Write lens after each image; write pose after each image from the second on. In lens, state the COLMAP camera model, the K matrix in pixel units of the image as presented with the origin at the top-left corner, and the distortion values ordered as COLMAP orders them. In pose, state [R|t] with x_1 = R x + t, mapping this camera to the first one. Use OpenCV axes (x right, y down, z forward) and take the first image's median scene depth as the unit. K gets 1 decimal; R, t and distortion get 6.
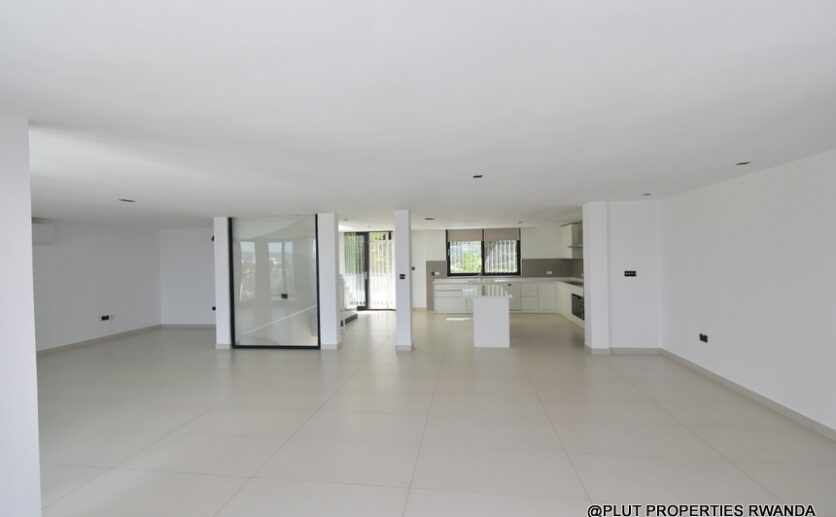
lens RADIAL K [[369.1, 0, 415.6], [0, 369.1, 259.4], [0, 0, 1]] dist [0.004136, 0.000089]
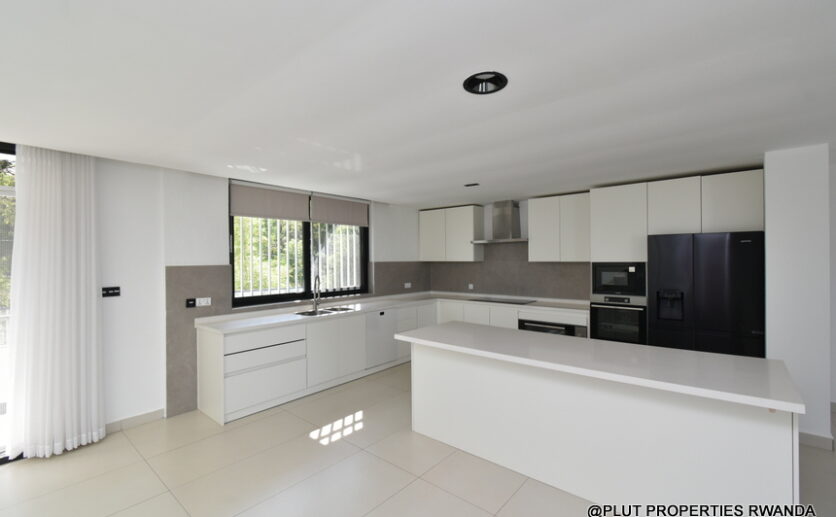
lens RADIAL K [[369.1, 0, 408.9], [0, 369.1, 261.3], [0, 0, 1]] dist [0.004136, 0.000089]
pose [[0.540518, 0.009515, 0.841279, -0.136800], [0.001154, 0.999927, -0.012051, 0.004482], [-0.841332, 0.007484, 0.540467, 0.673984]]
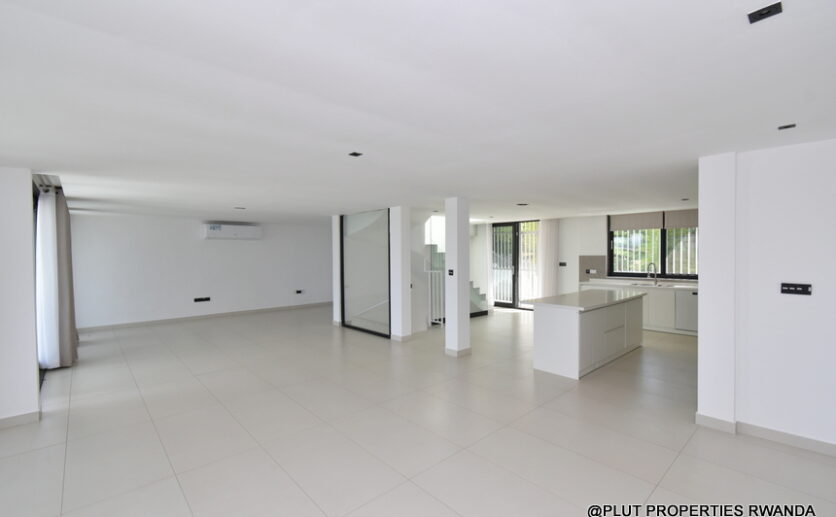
lens RADIAL K [[369.1, 0, 414.7], [0, 369.1, 258.5], [0, 0, 1]] dist [0.004136, 0.000089]
pose [[0.769783, 0.025150, -0.637810, 0.279246], [-0.012131, 0.999619, 0.024775, -0.005227], [0.638191, -0.011334, 0.769795, 0.154623]]
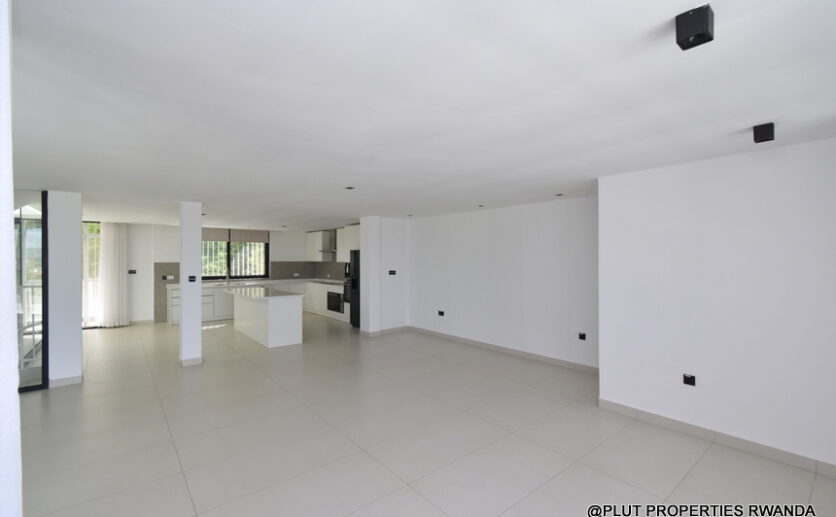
lens RADIAL K [[369.1, 0, 416.3], [0, 369.1, 261.3], [0, 0, 1]] dist [0.004136, 0.000089]
pose [[0.677091, 0.013275, 0.735780, -0.190116], [-0.007700, 0.999910, -0.010955, 0.006247], [-0.735859, 0.001752, 0.677132, 0.018492]]
